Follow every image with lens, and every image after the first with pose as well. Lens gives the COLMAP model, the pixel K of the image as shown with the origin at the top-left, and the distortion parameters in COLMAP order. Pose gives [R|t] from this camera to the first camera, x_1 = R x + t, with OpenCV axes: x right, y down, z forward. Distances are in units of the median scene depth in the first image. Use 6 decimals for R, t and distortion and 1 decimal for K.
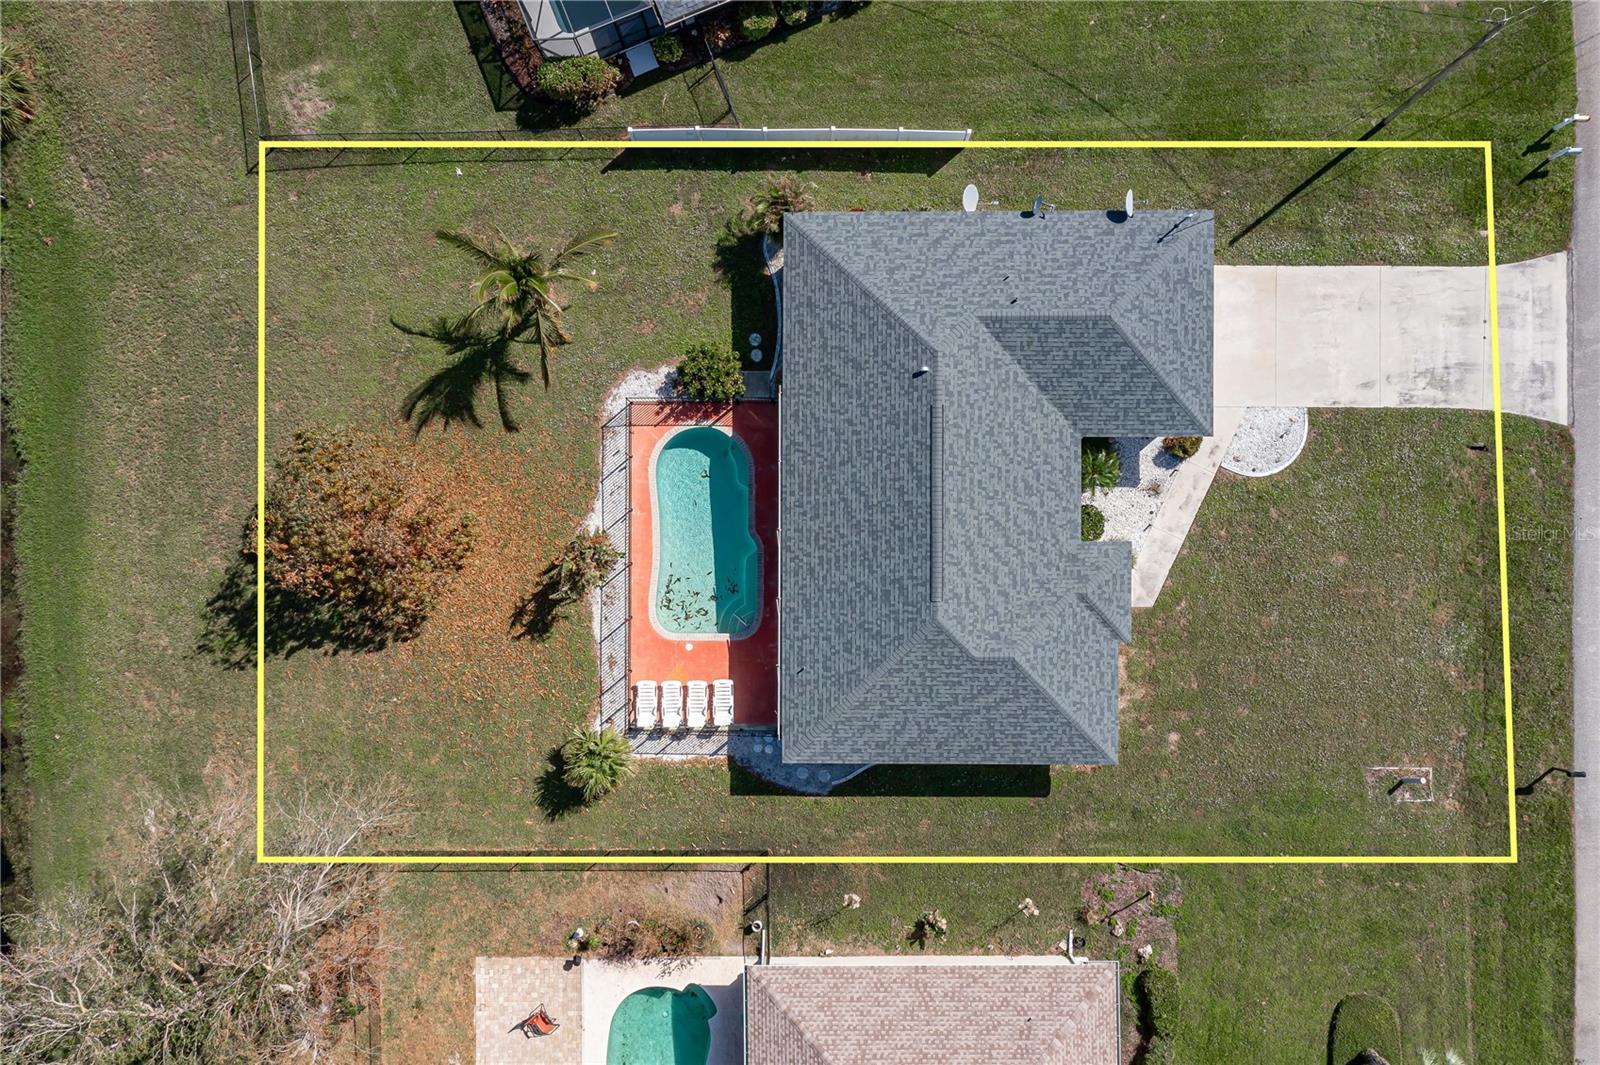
lens RADIAL K [[1233.1, 0, 798.5], [0, 1233.1, 558.4], [0, 0, 1]] dist [0.000747, 0.001571]
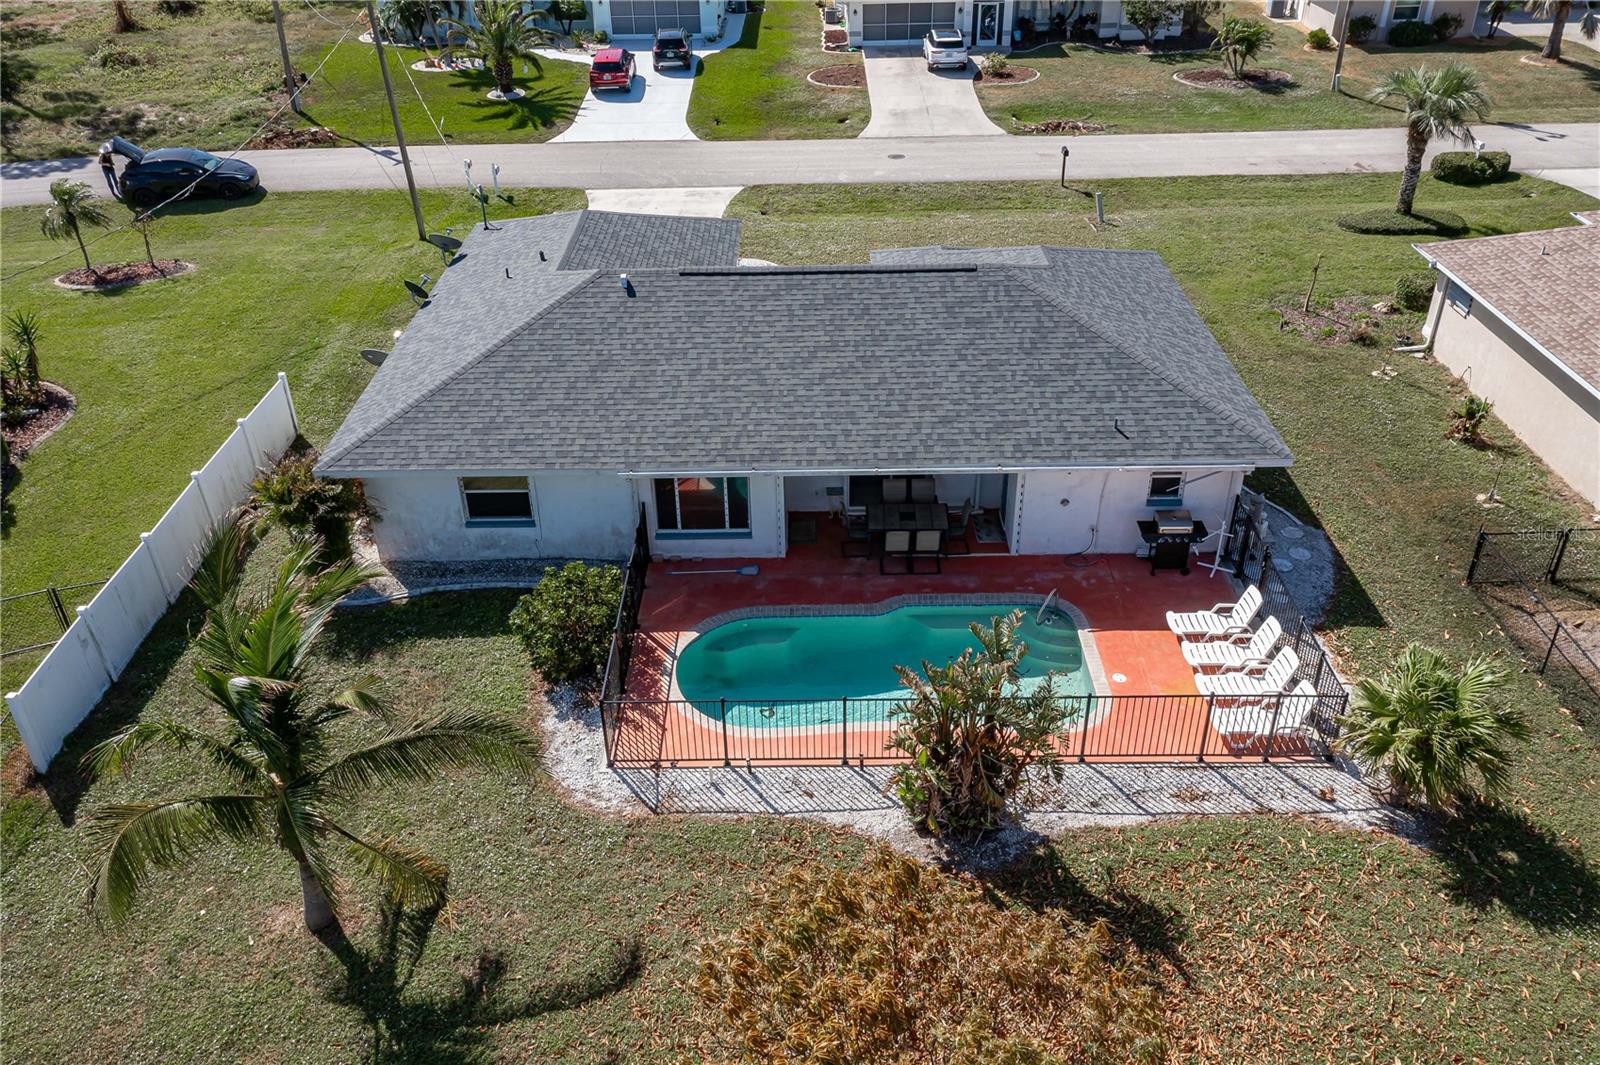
lens RADIAL K [[1233.1, 0, 798.5], [0, 1233.1, 558.4], [0, 0, 1]] dist [0.000747, 0.001571]
pose [[0.005300, -0.553028, 0.833146, -0.471807], [0.999518, -0.022563, -0.021334, -0.044316], [0.030596, 0.832857, 0.552641, 0.682465]]
